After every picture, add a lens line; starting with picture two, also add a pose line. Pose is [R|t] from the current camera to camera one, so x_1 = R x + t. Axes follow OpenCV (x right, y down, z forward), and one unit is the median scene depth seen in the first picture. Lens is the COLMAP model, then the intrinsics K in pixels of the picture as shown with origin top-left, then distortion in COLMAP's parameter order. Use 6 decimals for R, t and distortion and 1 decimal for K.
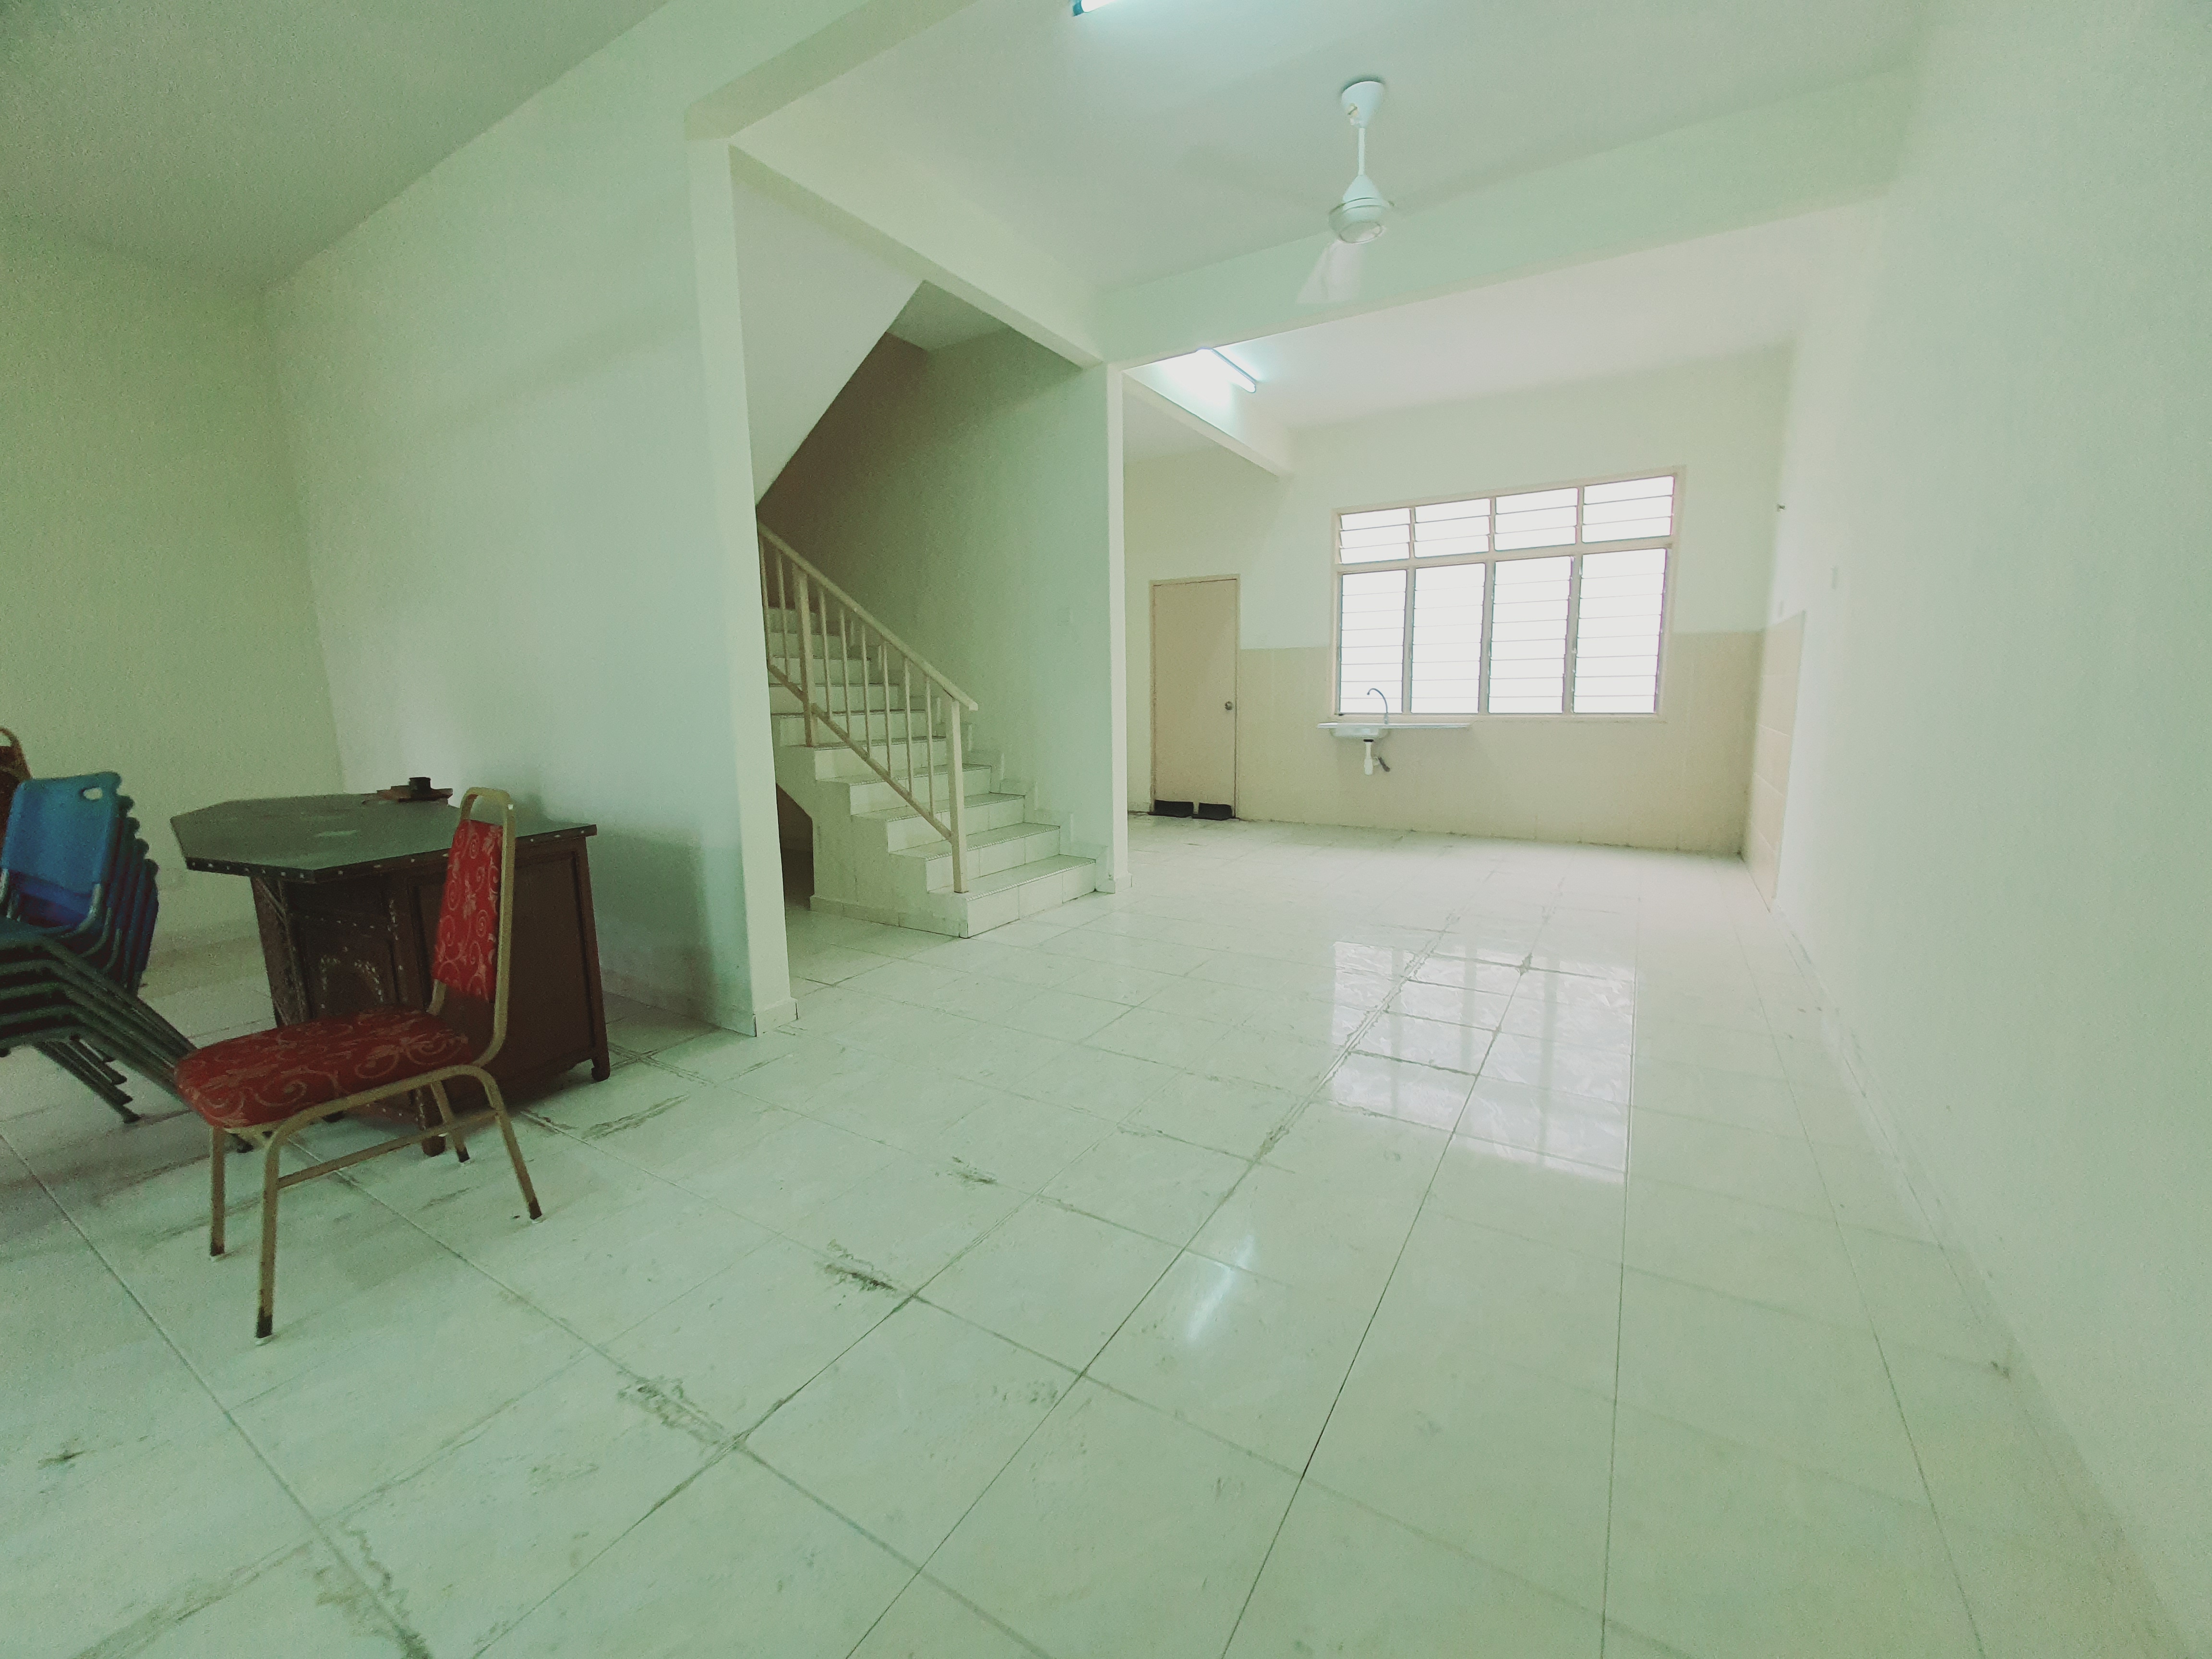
lens RADIAL K [[880.8, 0, 1106.0], [0, 880.8, 829.5], [0, 0, 1]] dist [0.003262, -0.002783]
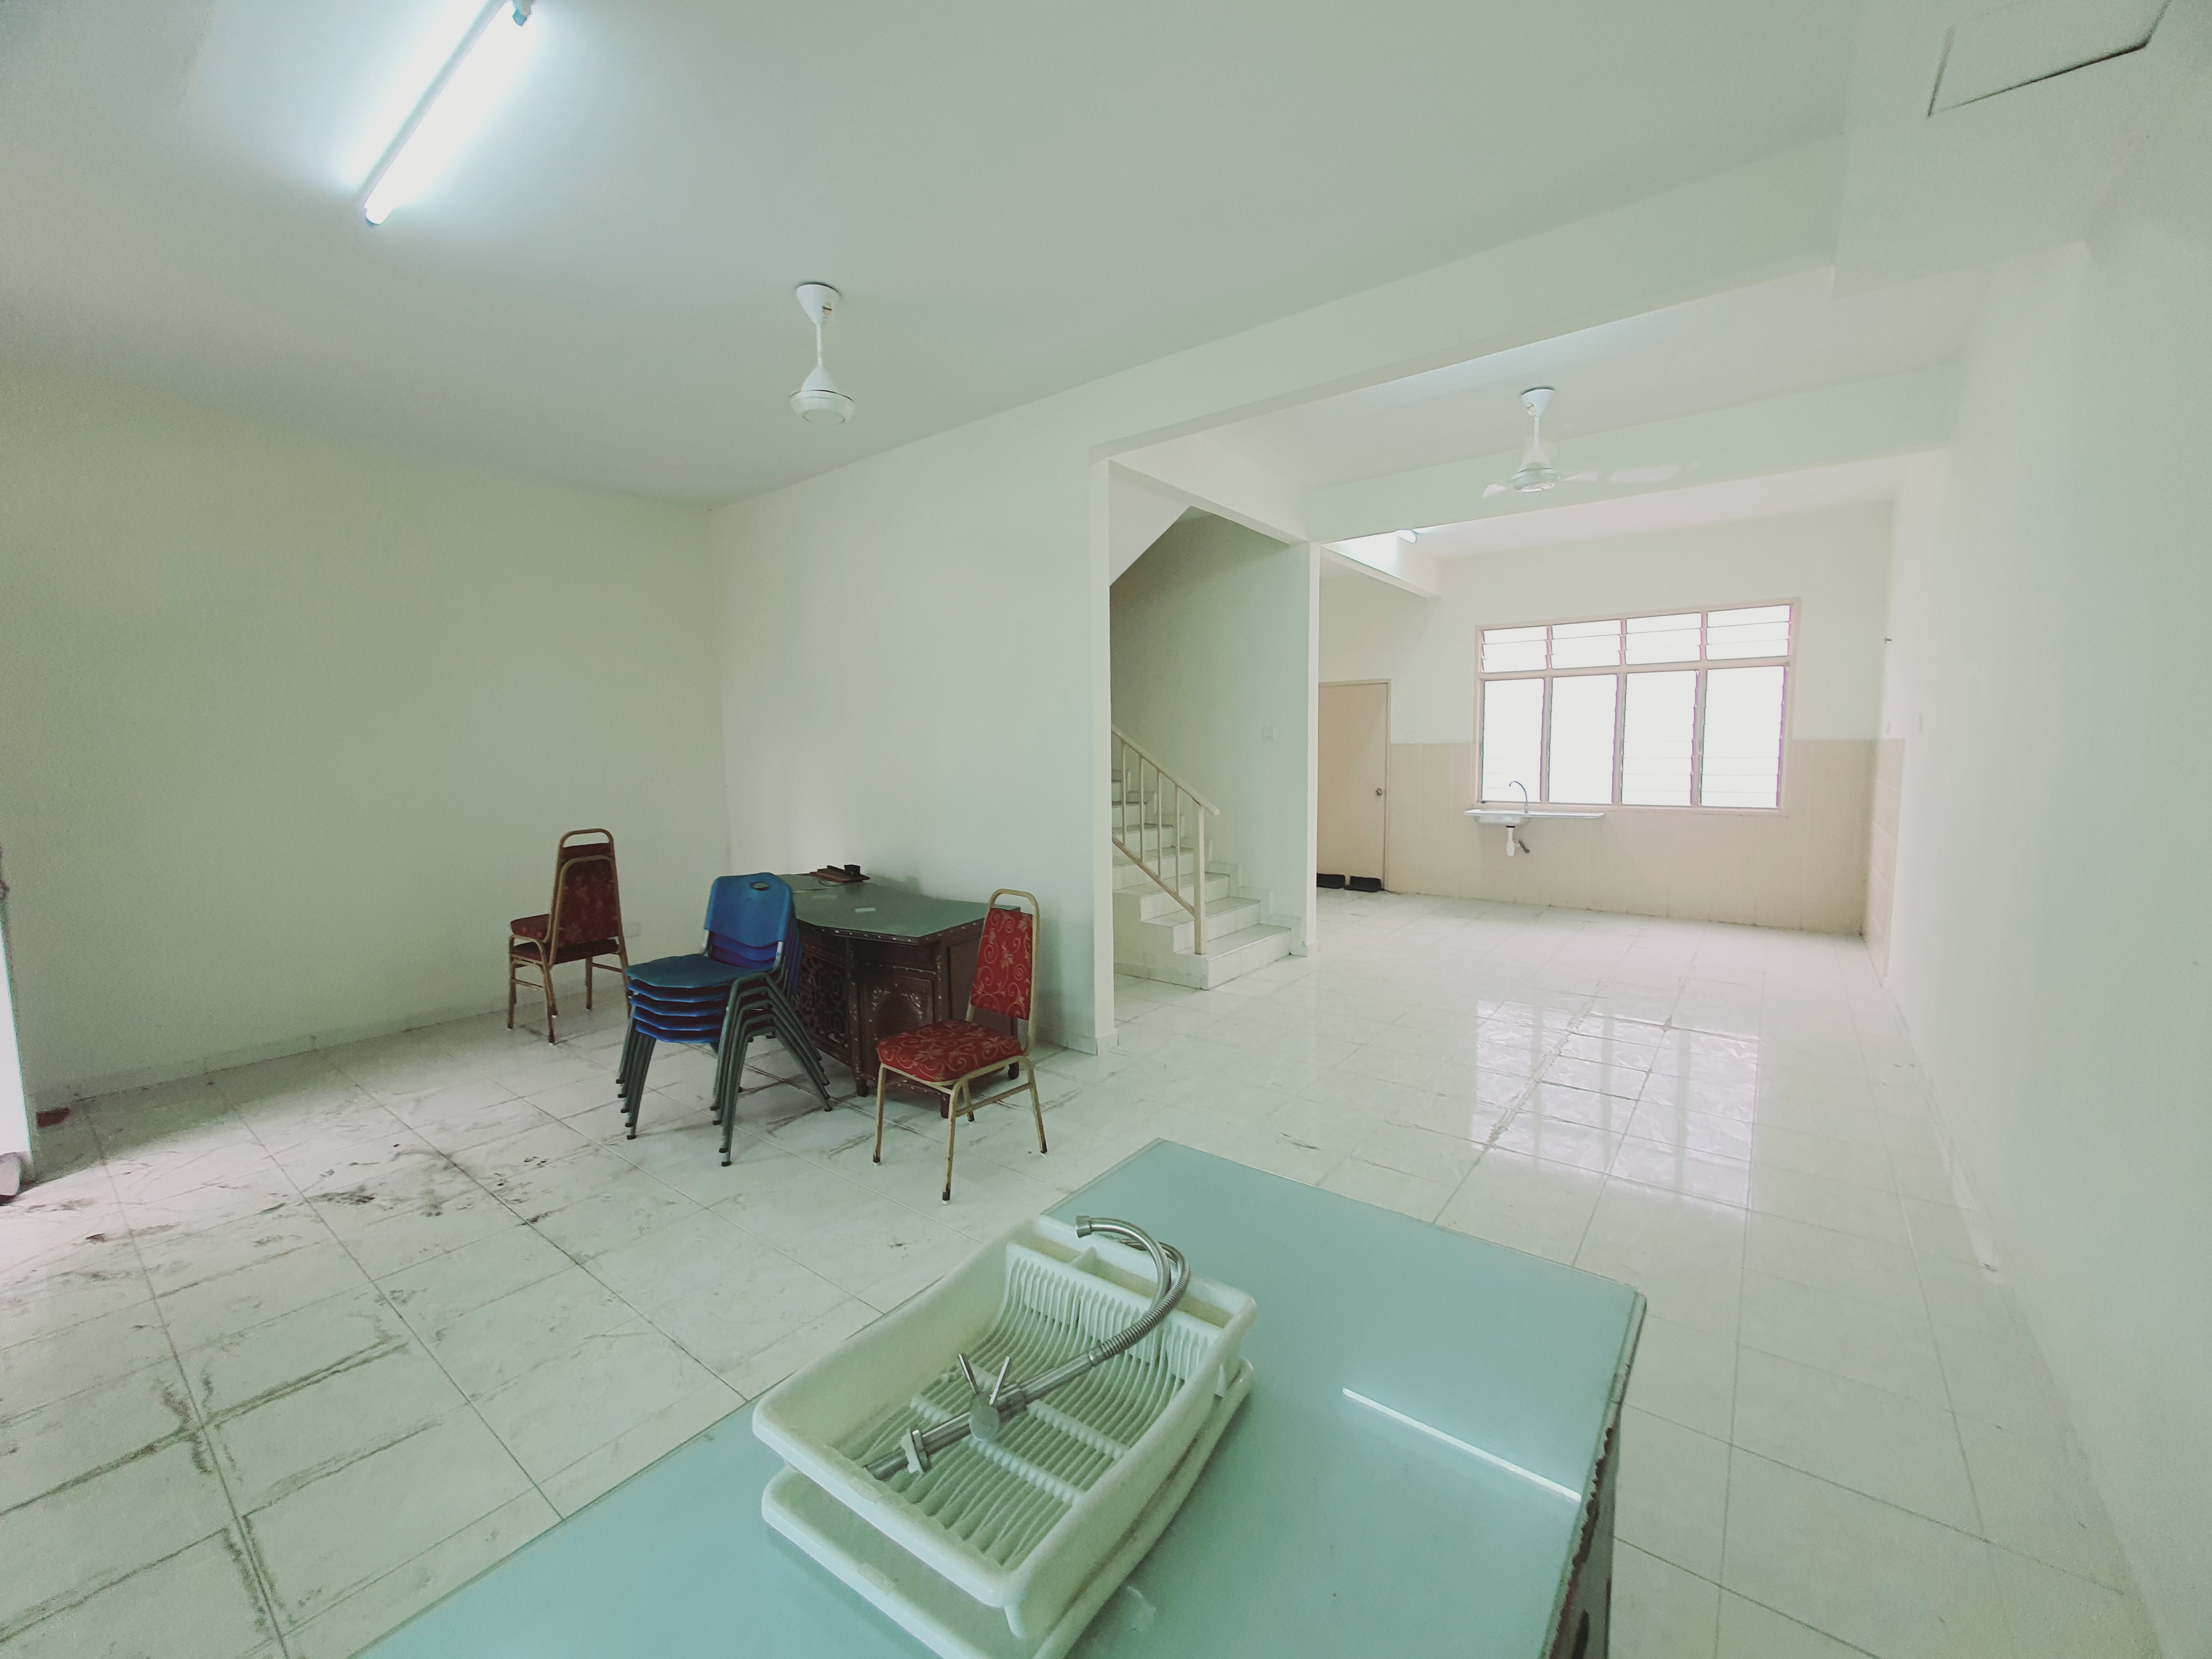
lens RADIAL K [[883.6, 0, 1104.7], [0, 883.6, 833.9], [0, 0, 1]] dist [0.008625, -0.011666]
pose [[0.994624, 0.011848, -0.102873, -0.138735], [-0.017519, 0.998366, -0.054399, -0.025202], [0.102060, 0.055909, 0.993206, -0.249084]]
